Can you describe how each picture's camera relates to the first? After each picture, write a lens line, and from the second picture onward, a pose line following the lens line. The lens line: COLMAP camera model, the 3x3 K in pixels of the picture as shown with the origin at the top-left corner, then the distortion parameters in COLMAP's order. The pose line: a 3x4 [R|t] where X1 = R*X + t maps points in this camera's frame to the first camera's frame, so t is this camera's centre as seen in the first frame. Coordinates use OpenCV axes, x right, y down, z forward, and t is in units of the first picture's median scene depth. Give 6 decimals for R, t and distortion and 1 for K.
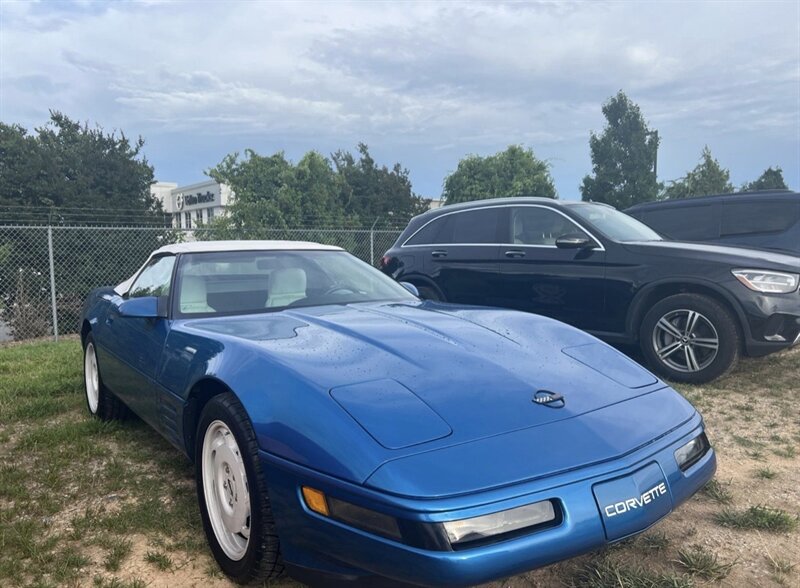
lens RADIAL K [[608.2, 0, 400.0], [0, 608.2, 313.6], [0, 0, 1]] dist [0.053552, -0.058472]
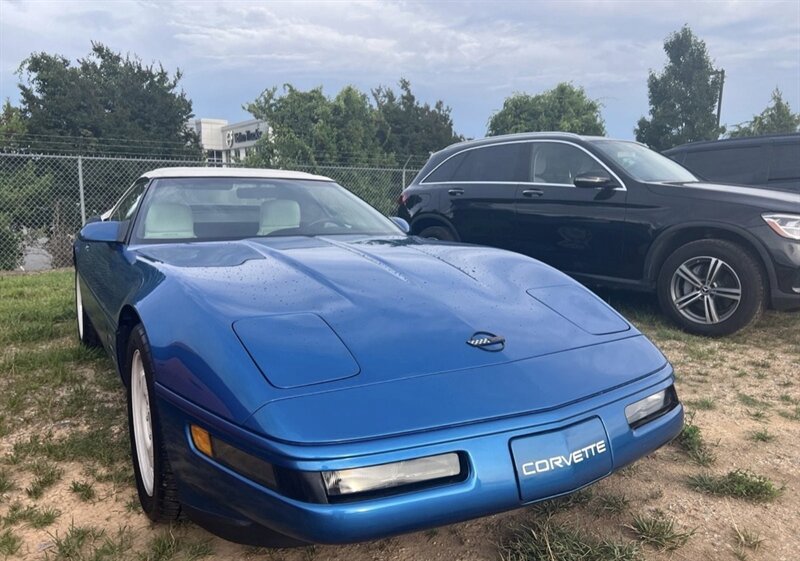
lens RADIAL K [[605.5, 0, 401.6], [0, 605.5, 299.8], [0, 0, 1]] dist [0.049244, -0.049481]
pose [[0.996400, 0.037760, -0.075907, 0.052082], [-0.032376, 0.996954, 0.070950, 0.005411], [0.078355, -0.068237, 0.994587, 0.031169]]
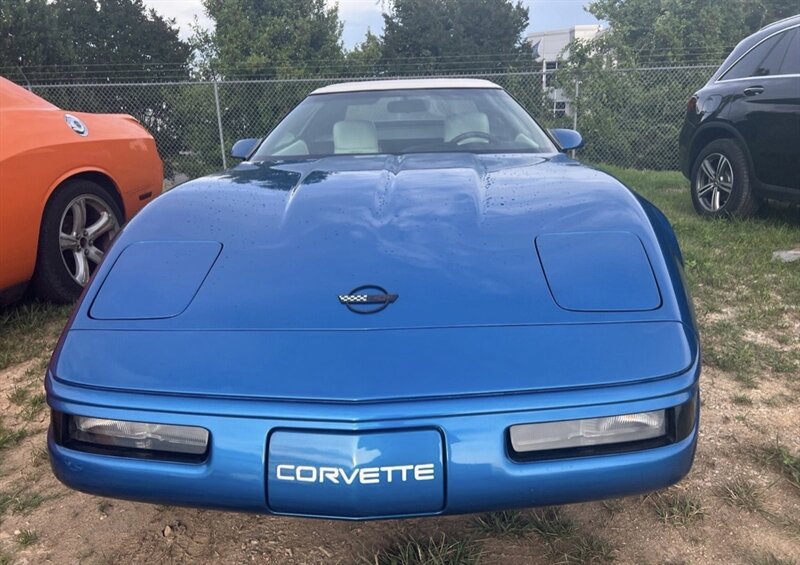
lens RADIAL K [[598.8, 0, 399.1], [0, 598.8, 291.4], [0, 0, 1]] dist [0.057964, -0.065466]
pose [[0.776732, 0.174541, -0.605164, 0.192420], [-0.047517, 0.974335, 0.220029, -0.005290], [0.628036, -0.142148, 0.765091, 0.144147]]
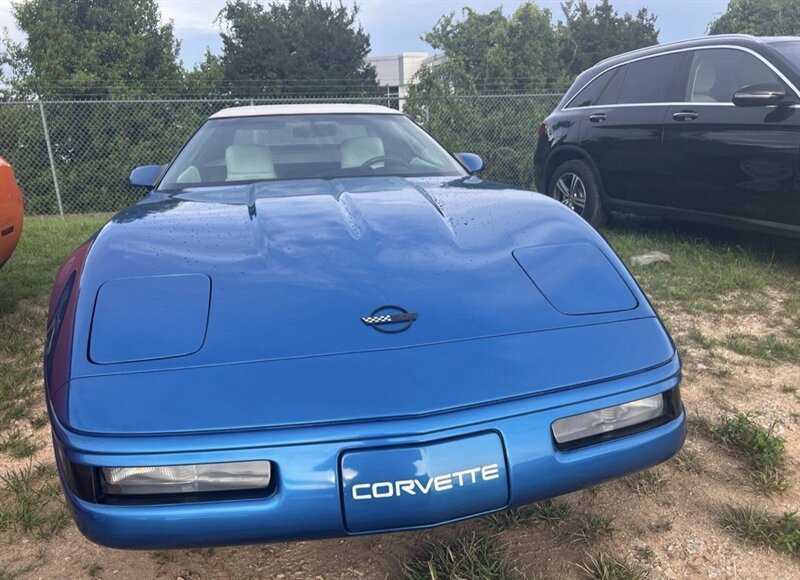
lens RADIAL K [[602.8, 0, 399.8], [0, 602.8, 307.5], [0, 0, 1]] dist [0.040951, -0.036600]
pose [[0.914946, 0.104733, -0.389749, 0.149452], [-0.027249, 0.979567, 0.199263, -0.003930], [0.402655, -0.171694, 0.899105, 0.106294]]
